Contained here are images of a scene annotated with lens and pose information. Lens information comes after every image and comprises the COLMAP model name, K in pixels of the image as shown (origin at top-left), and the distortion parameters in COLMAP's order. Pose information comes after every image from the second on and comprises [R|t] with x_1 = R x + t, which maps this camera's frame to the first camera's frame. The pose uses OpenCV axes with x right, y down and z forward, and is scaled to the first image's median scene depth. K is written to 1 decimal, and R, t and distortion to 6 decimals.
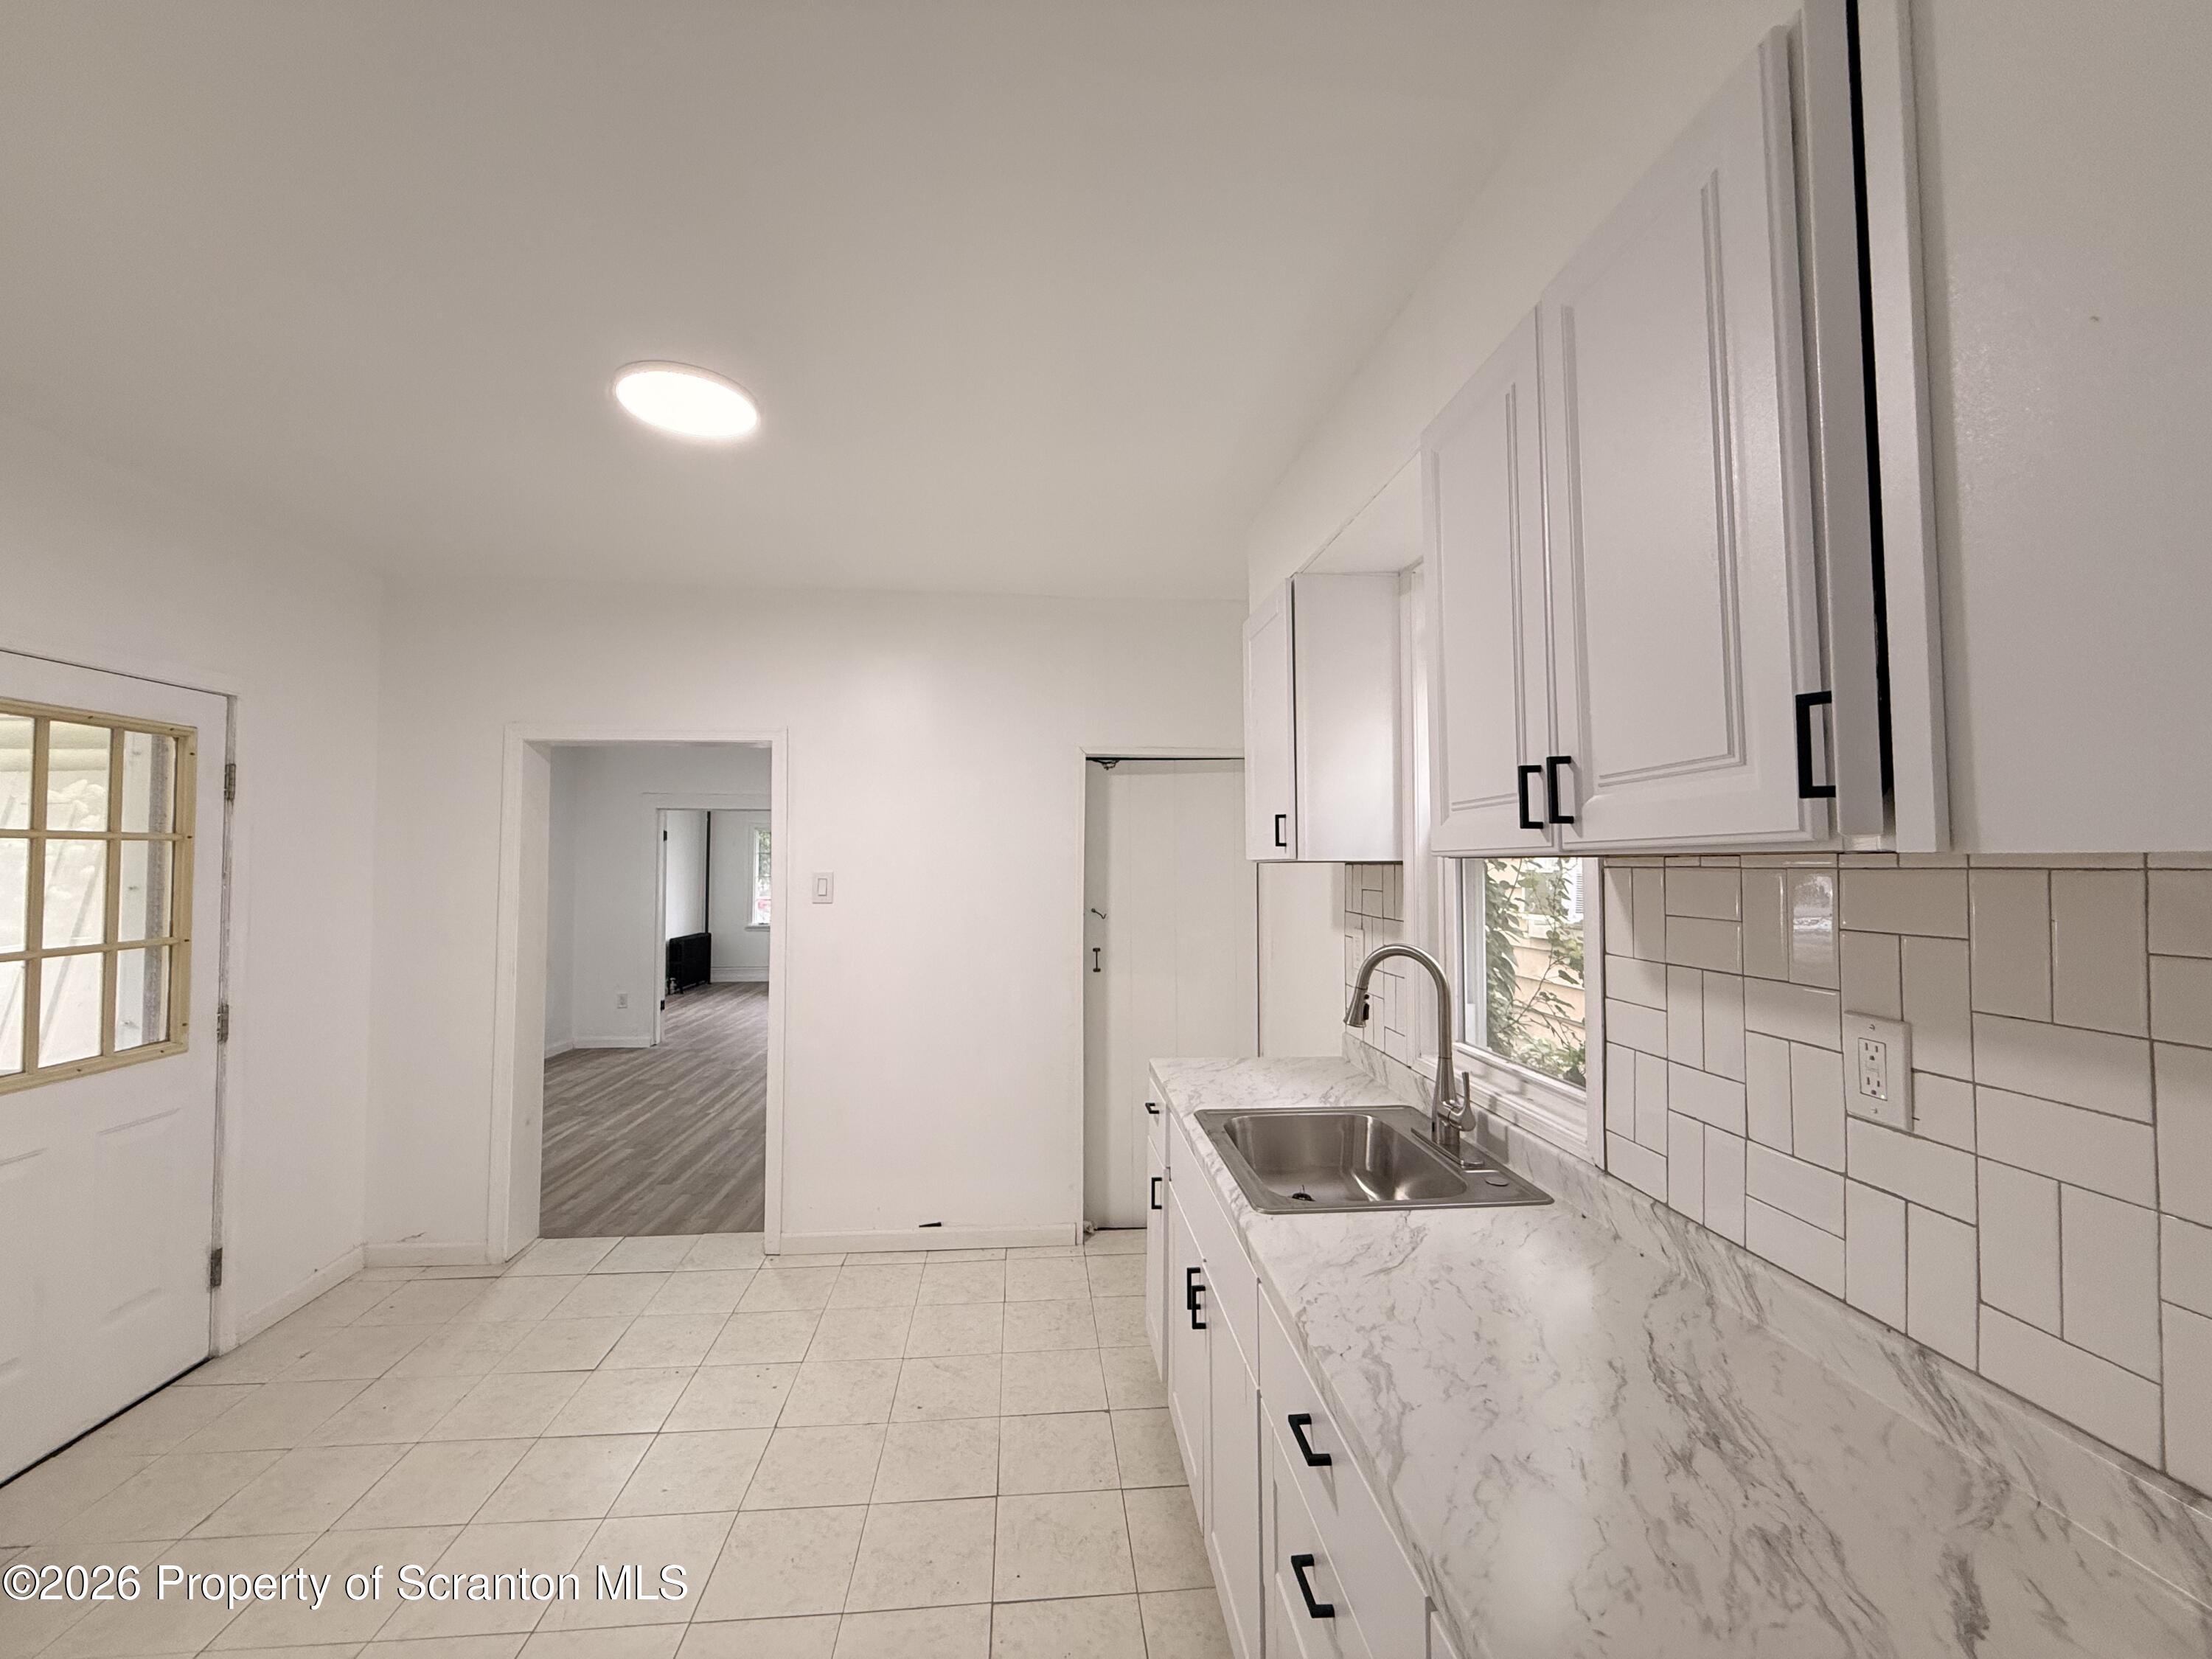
lens RADIAL K [[881.3, 0, 1106.0], [0, 881.3, 829.5], [0, 0, 1]] dist [-0.002878, -0.000252]
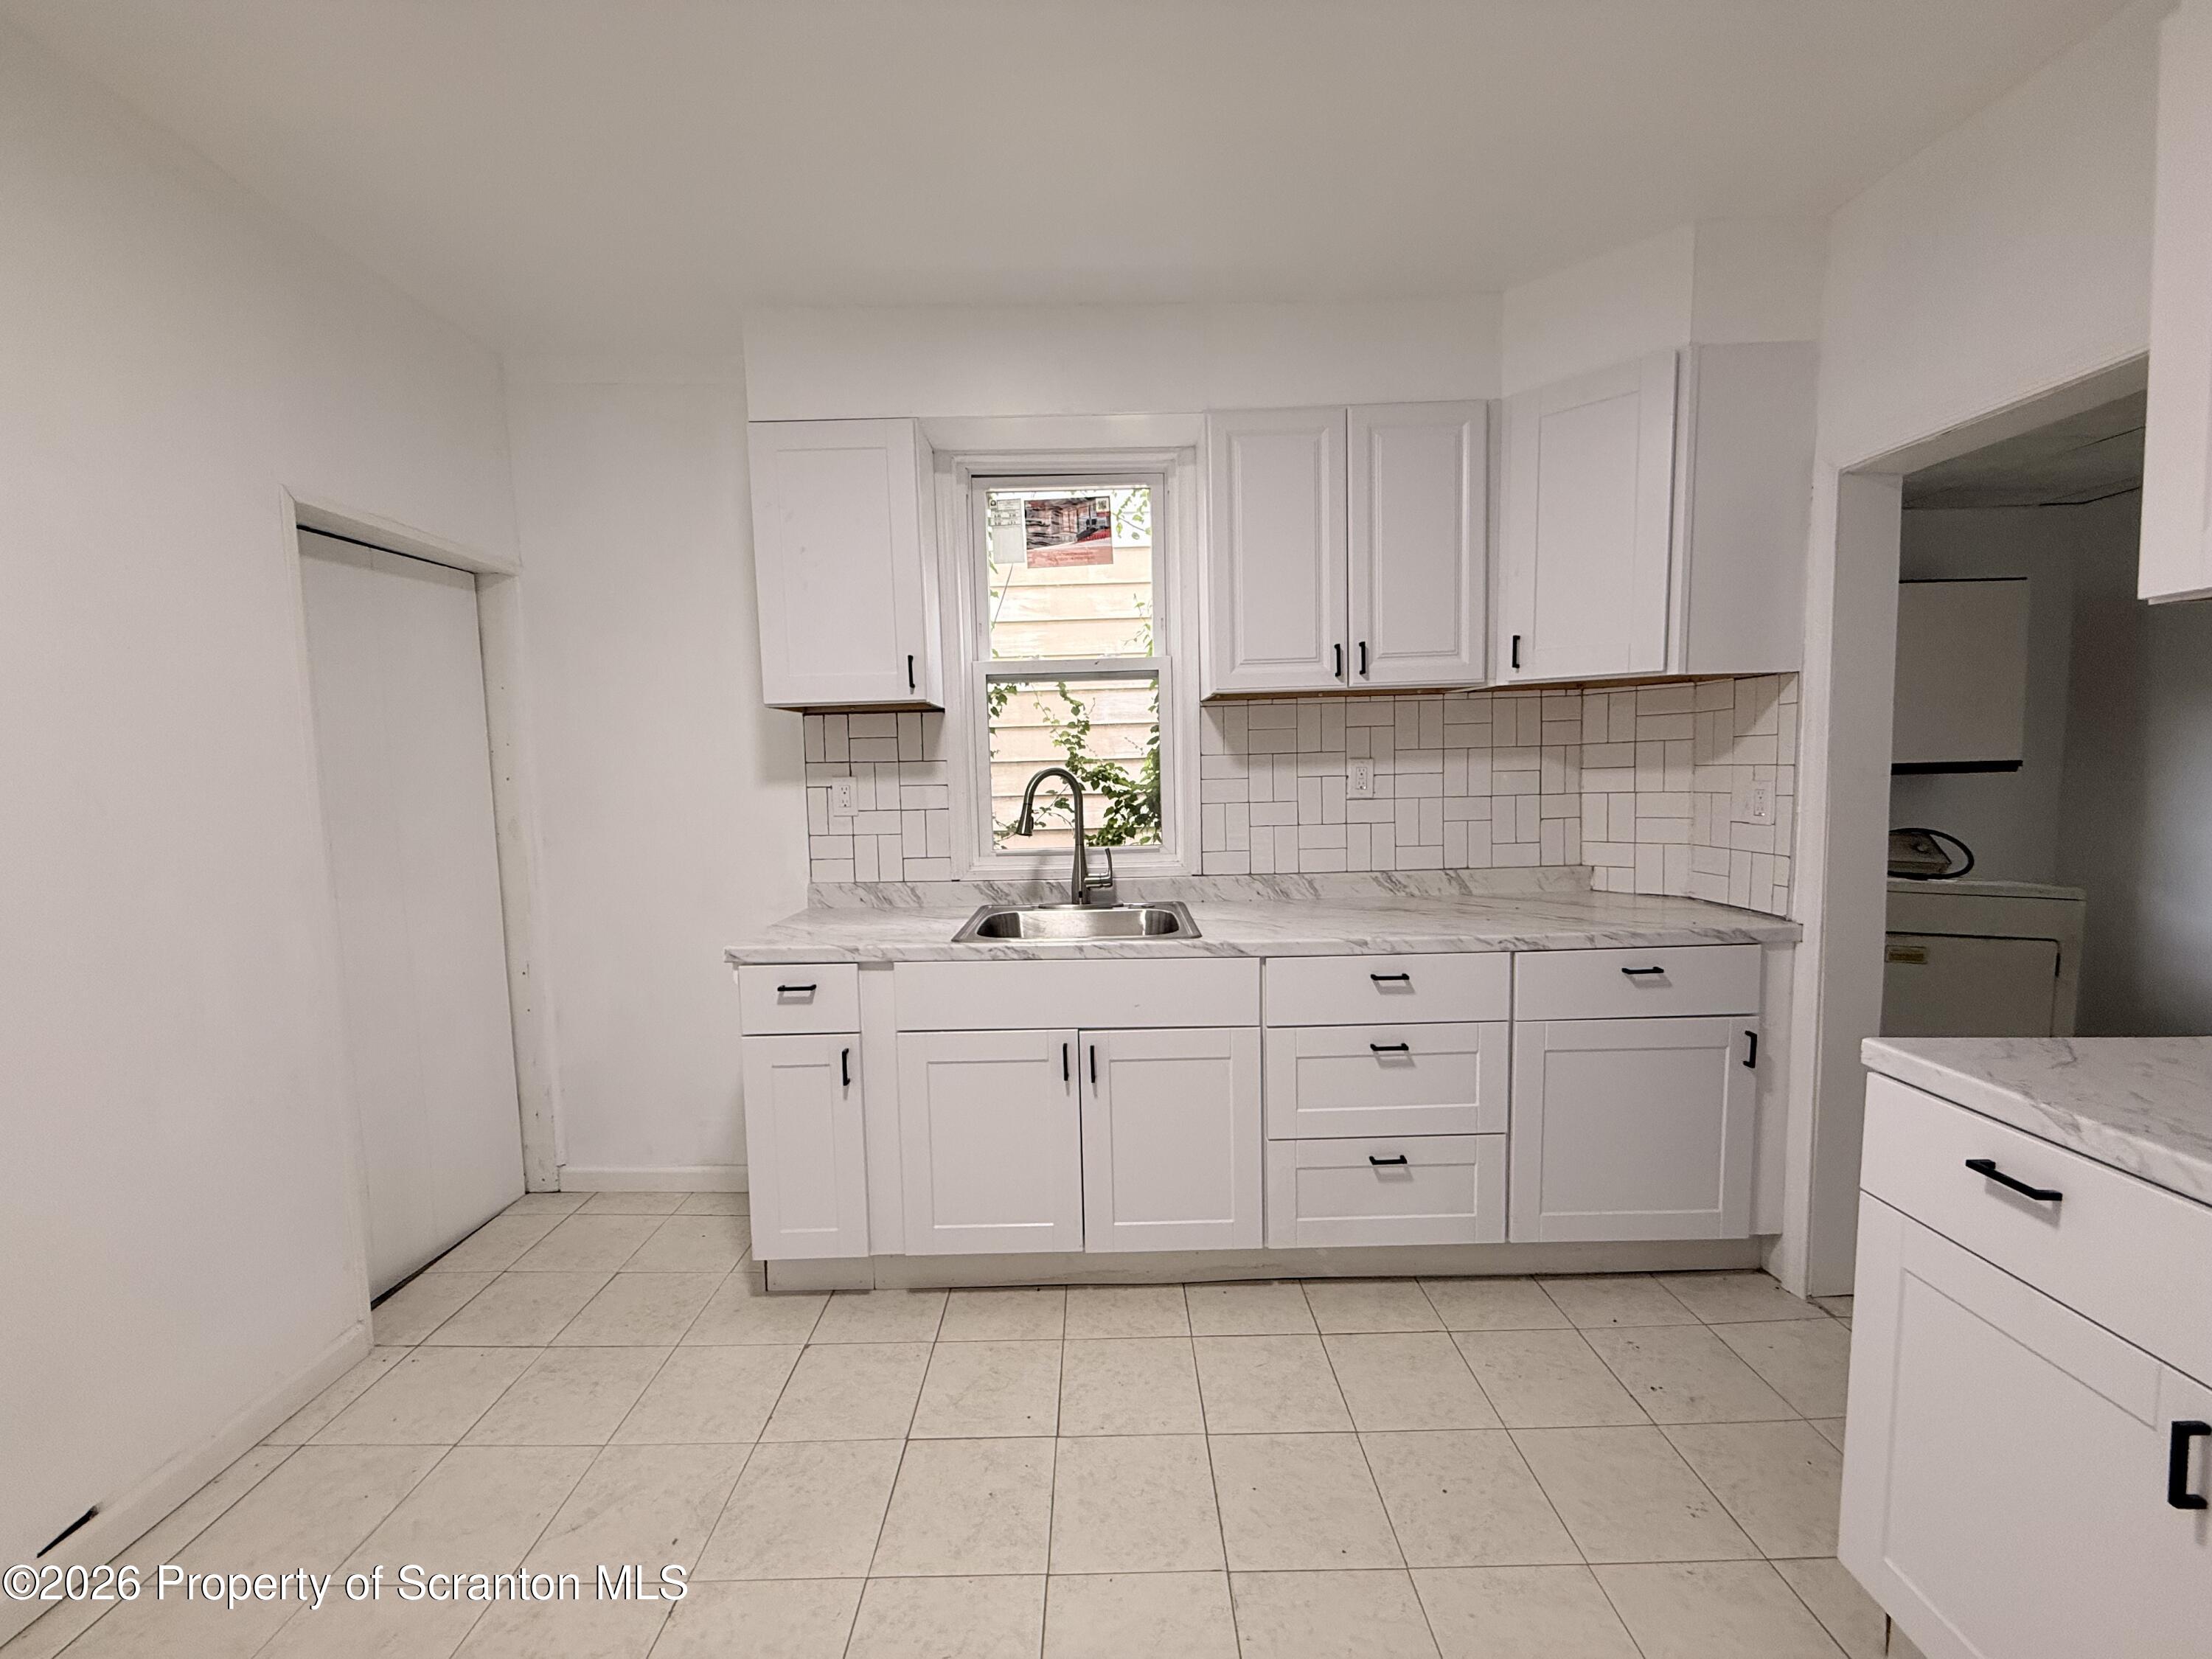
lens RADIAL K [[881.3, 0, 1106.0], [0, 881.3, 829.5], [0, 0, 1]] dist [-0.002878, -0.000252]
pose [[0.093133, -0.084885, 0.992029, -1.293215], [-0.009516, 0.996238, 0.086139, 0.145225], [-0.995608, -0.017463, 0.091975, 1.075082]]
